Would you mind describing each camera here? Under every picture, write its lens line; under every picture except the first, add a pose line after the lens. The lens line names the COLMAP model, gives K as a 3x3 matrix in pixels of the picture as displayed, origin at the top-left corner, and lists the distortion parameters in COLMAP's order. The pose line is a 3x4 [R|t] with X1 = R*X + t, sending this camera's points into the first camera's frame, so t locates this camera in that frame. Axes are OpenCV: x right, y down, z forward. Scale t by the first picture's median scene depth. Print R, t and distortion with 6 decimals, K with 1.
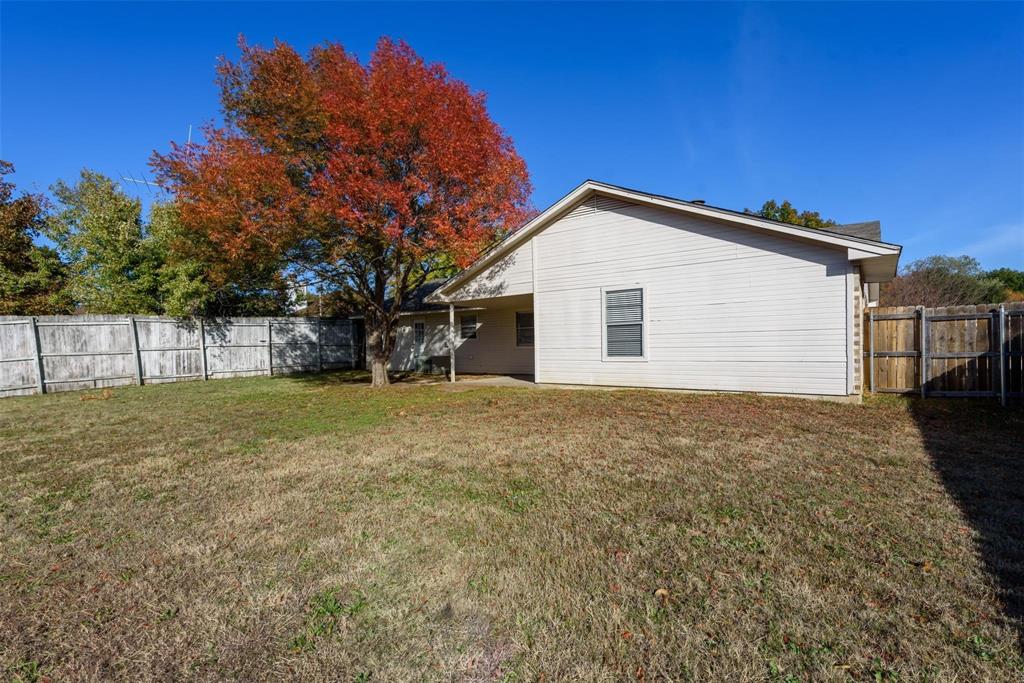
lens RADIAL K [[484.5, 0, 511.8], [0, 484.5, 341.2], [0, 0, 1]] dist [0.001451, 0.000003]
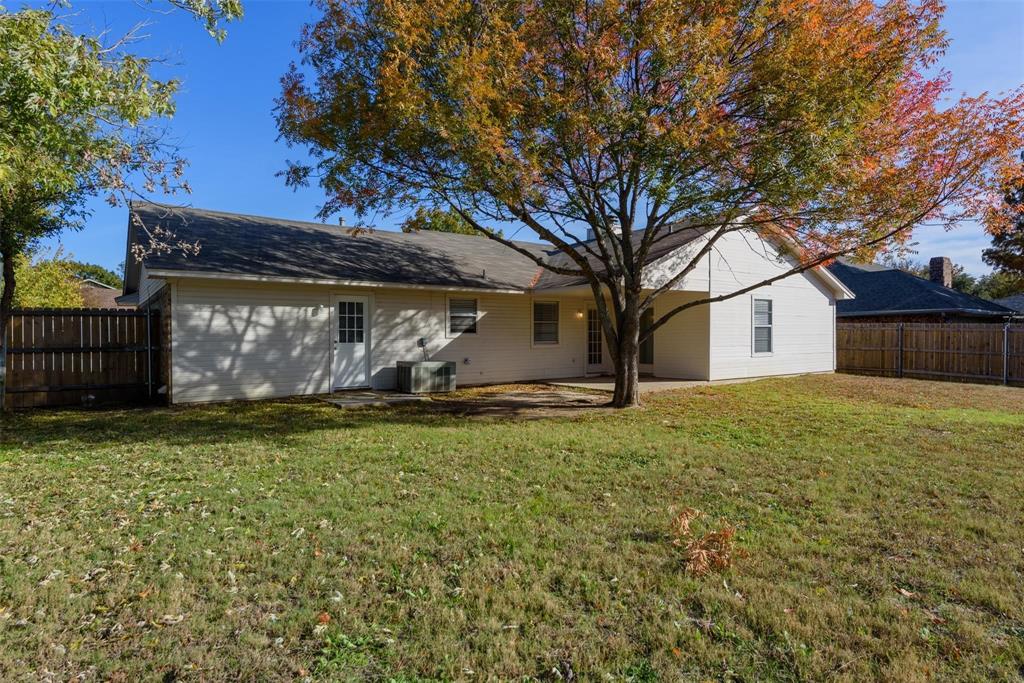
lens RADIAL K [[572.9, 0, 505.6], [0, 572.9, 342.8], [0, 0, 1]] dist [-0.004359, -0.000342]
pose [[0.300823, 0.000921, 0.953680, -0.819305], [-0.007925, 0.999967, 0.001534, 0.005304], [-0.953647, -0.008020, 0.300820, 0.708481]]
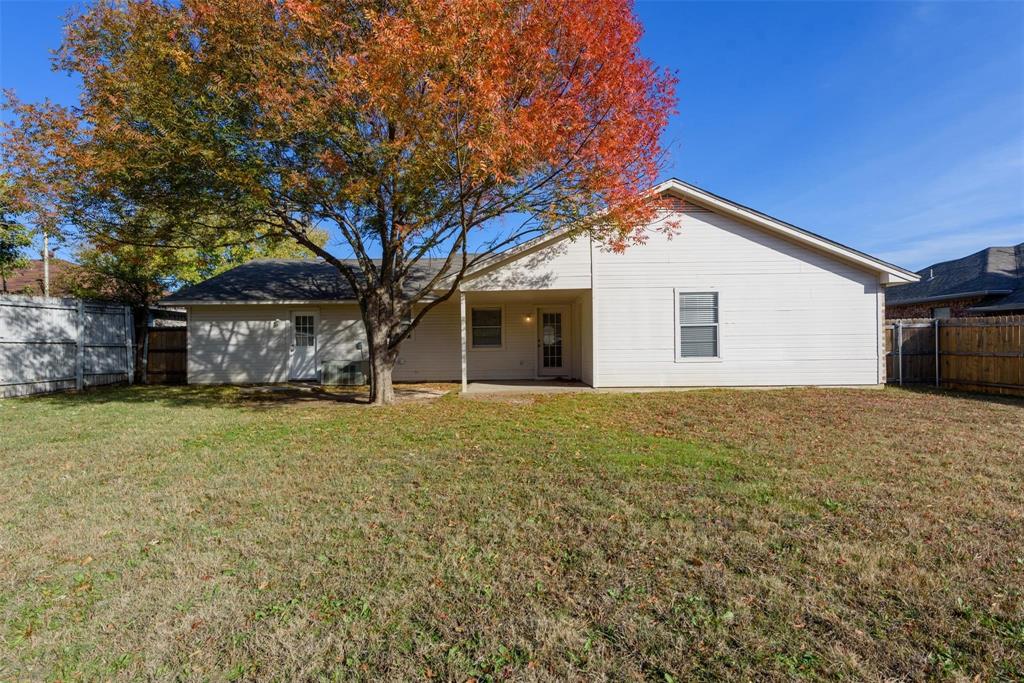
lens RADIAL K [[484.5, 0, 520.4], [0, 484.5, 339.0], [0, 0, 1]] dist [0.001451, 0.000003]
pose [[0.797774, 0.015036, 0.602769, -0.408890], [-0.006527, 0.999846, -0.016302, 0.007302], [-0.602922, 0.009070, 0.797749, 0.243764]]
